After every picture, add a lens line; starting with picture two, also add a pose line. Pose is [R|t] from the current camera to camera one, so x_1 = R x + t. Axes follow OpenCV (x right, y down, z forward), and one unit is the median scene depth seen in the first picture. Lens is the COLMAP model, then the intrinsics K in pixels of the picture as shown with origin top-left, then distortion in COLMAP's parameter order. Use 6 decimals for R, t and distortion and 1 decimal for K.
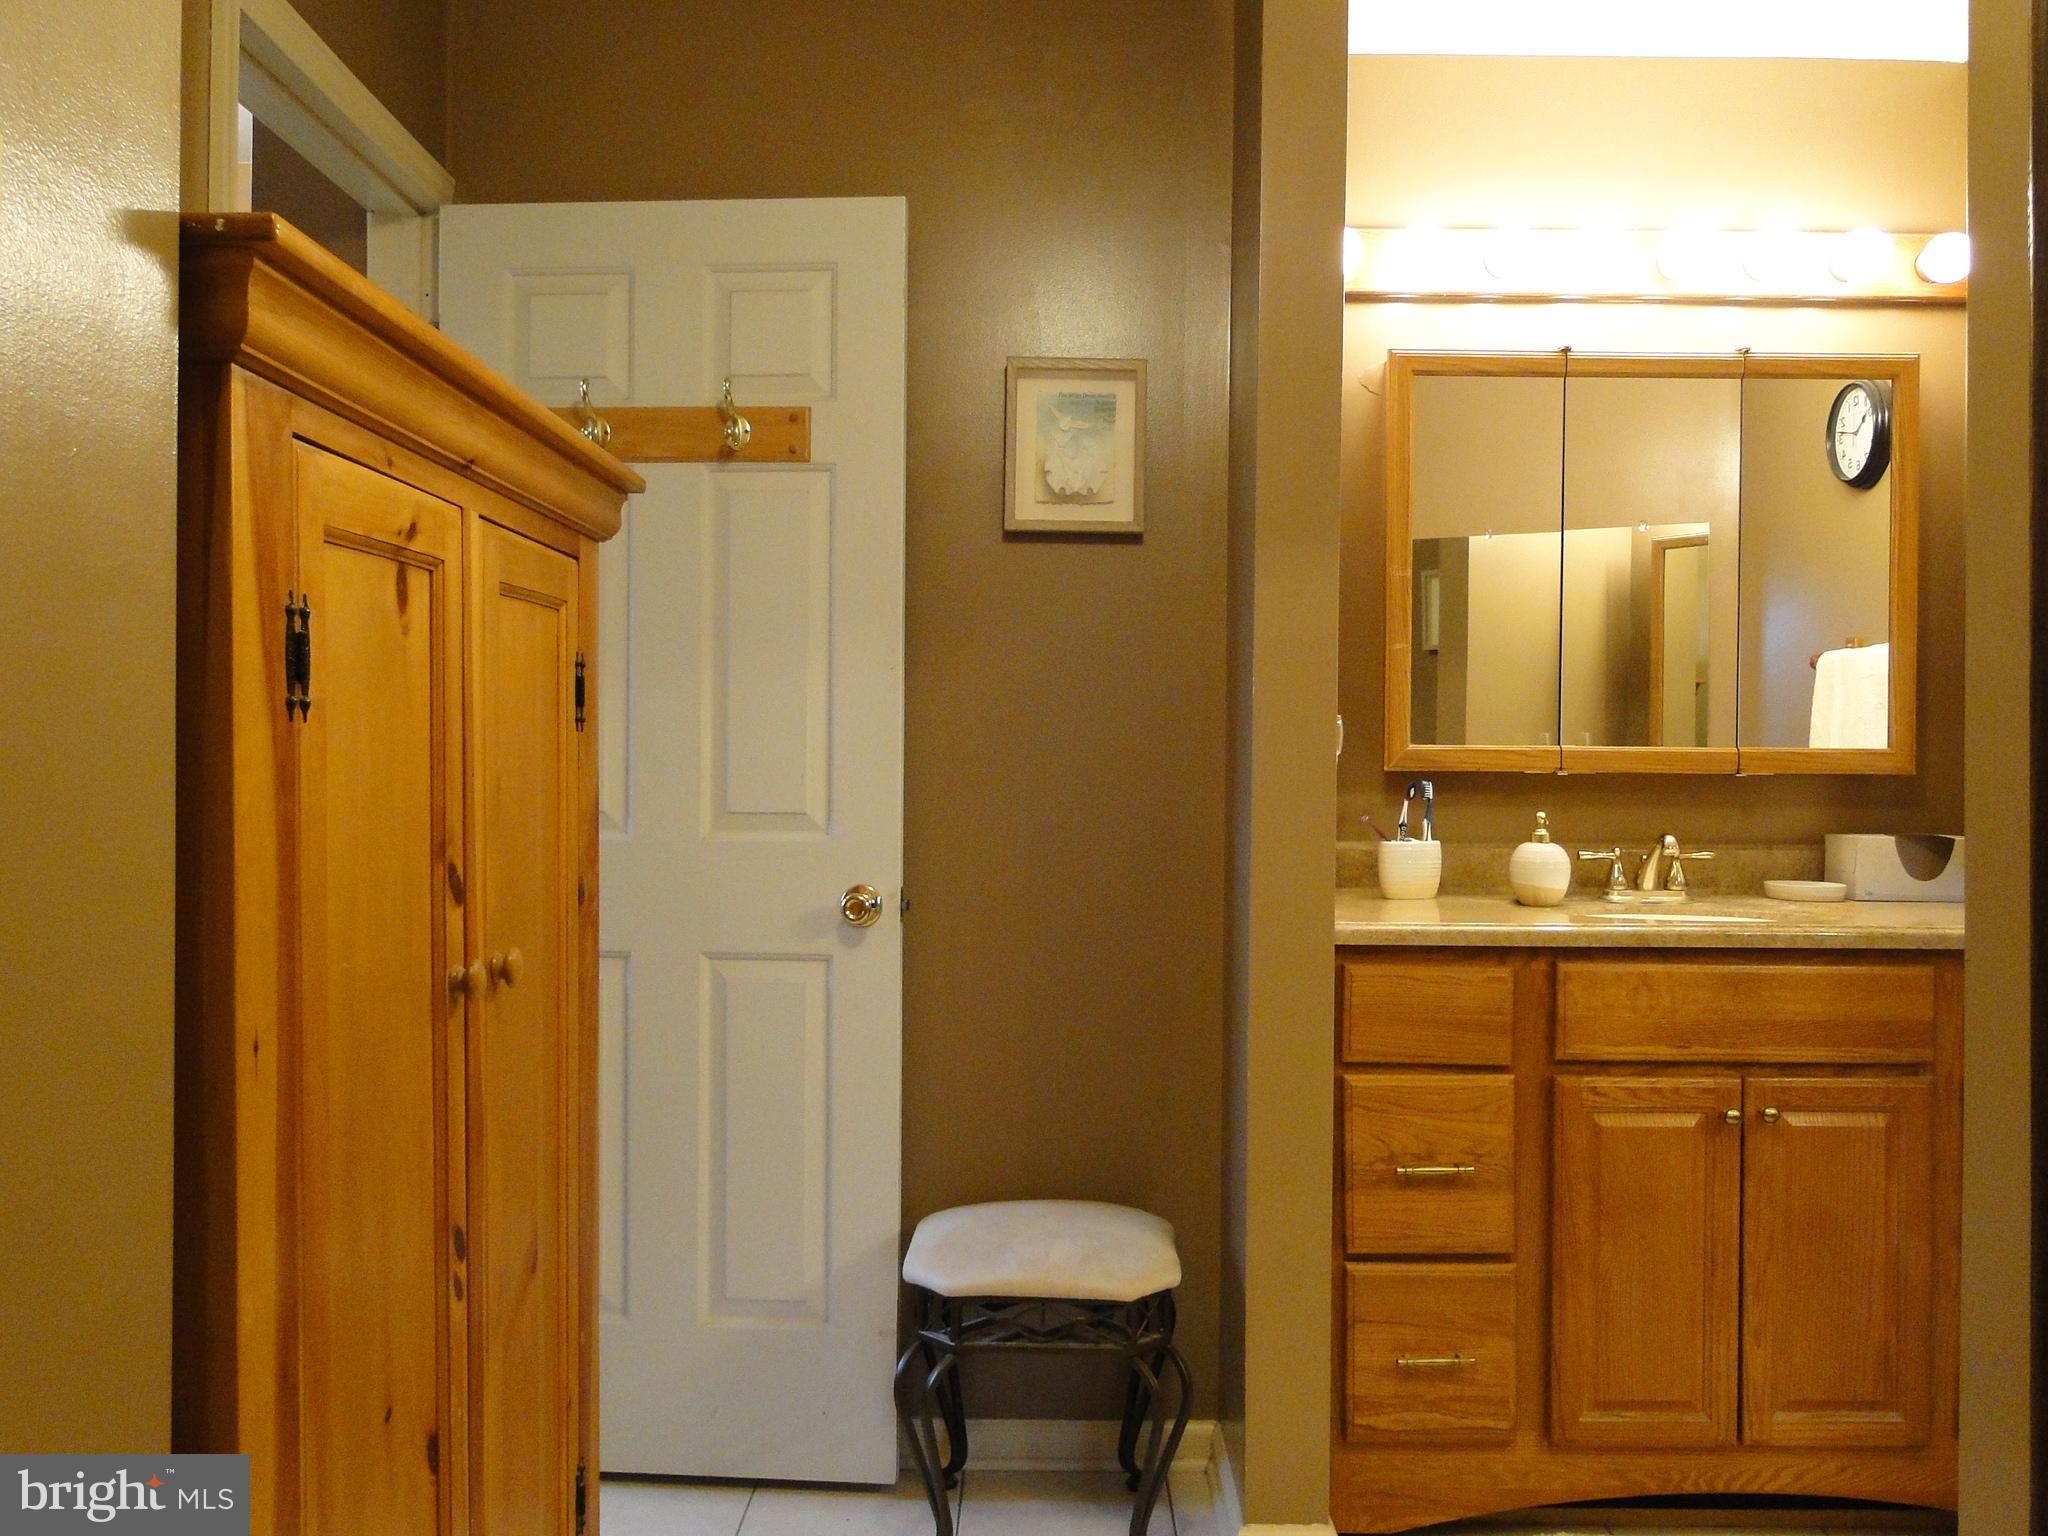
lens RADIAL K [[1690.1, 0, 1027.7], [0, 1690.1, 756.6], [0, 0, 1]] dist [-0.002932, -0.011542]
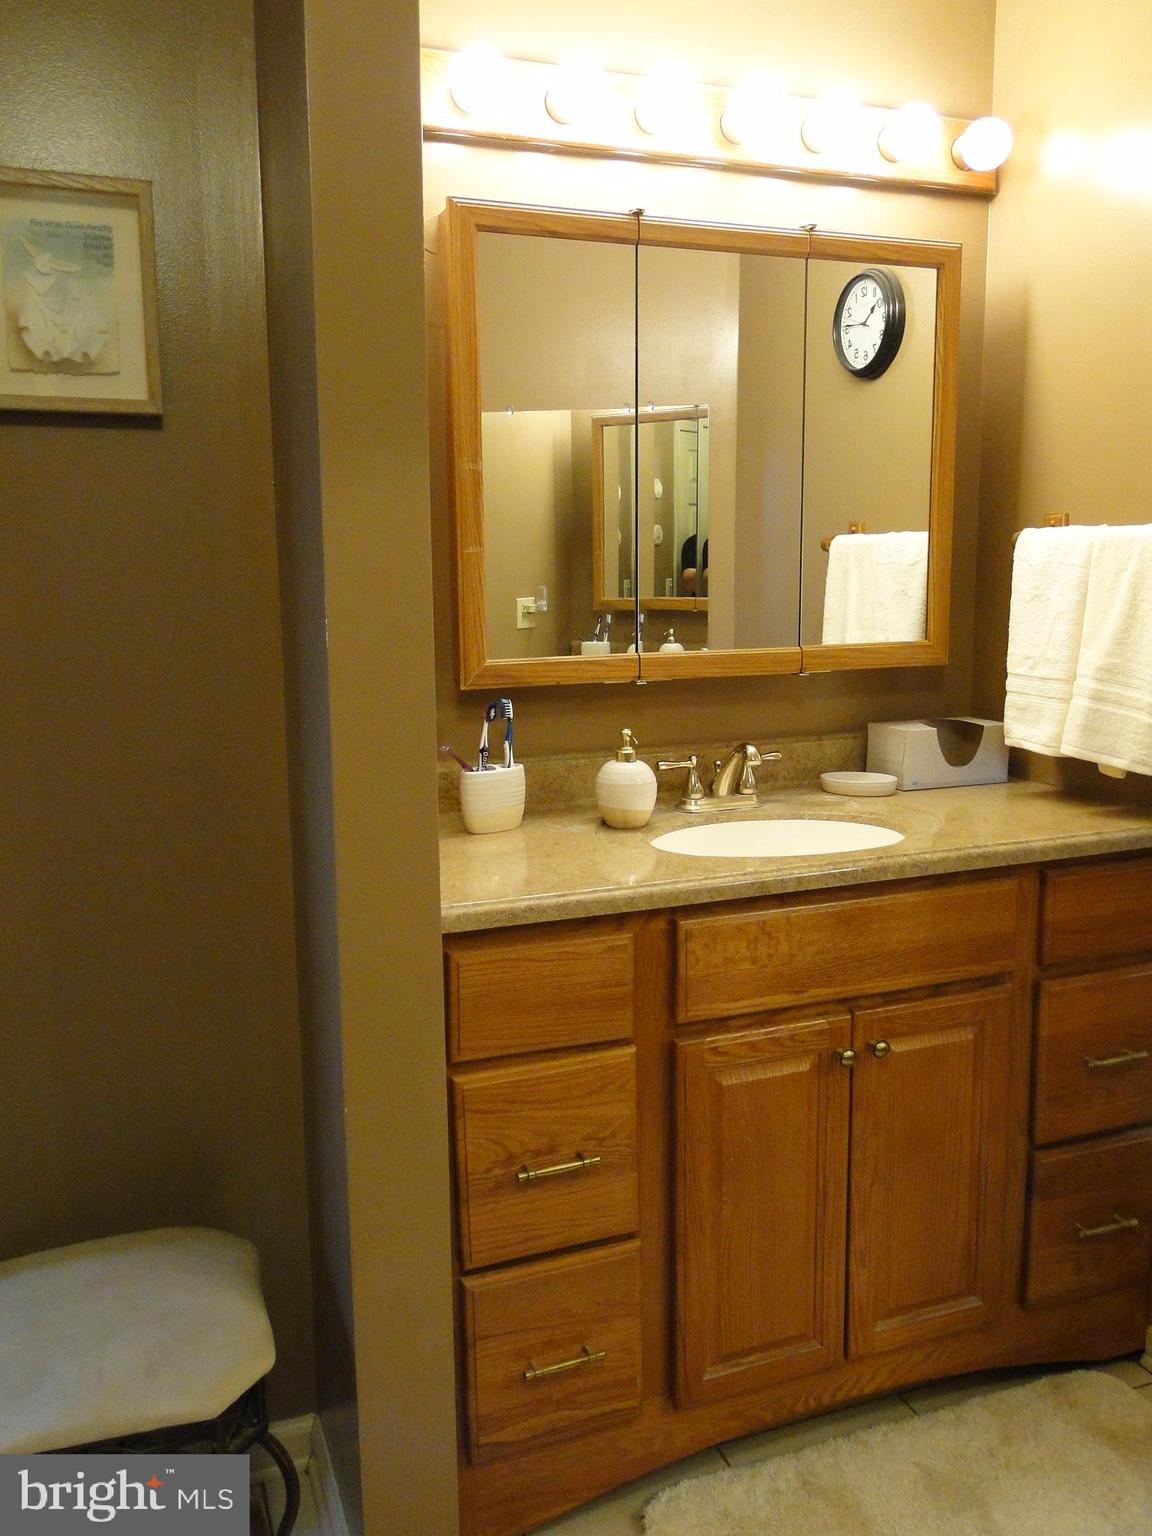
lens RADIAL K [[1267.1, 0, 569.1], [0, 1267.1, 765.6], [0, 0, 1]] dist [0.007189, -0.012522]
pose [[0.933846, -0.076871, 0.349317, 0.029332], [0.021544, 0.986948, 0.159594, -0.068409], [-0.357026, -0.141511, 0.923313, 0.405883]]
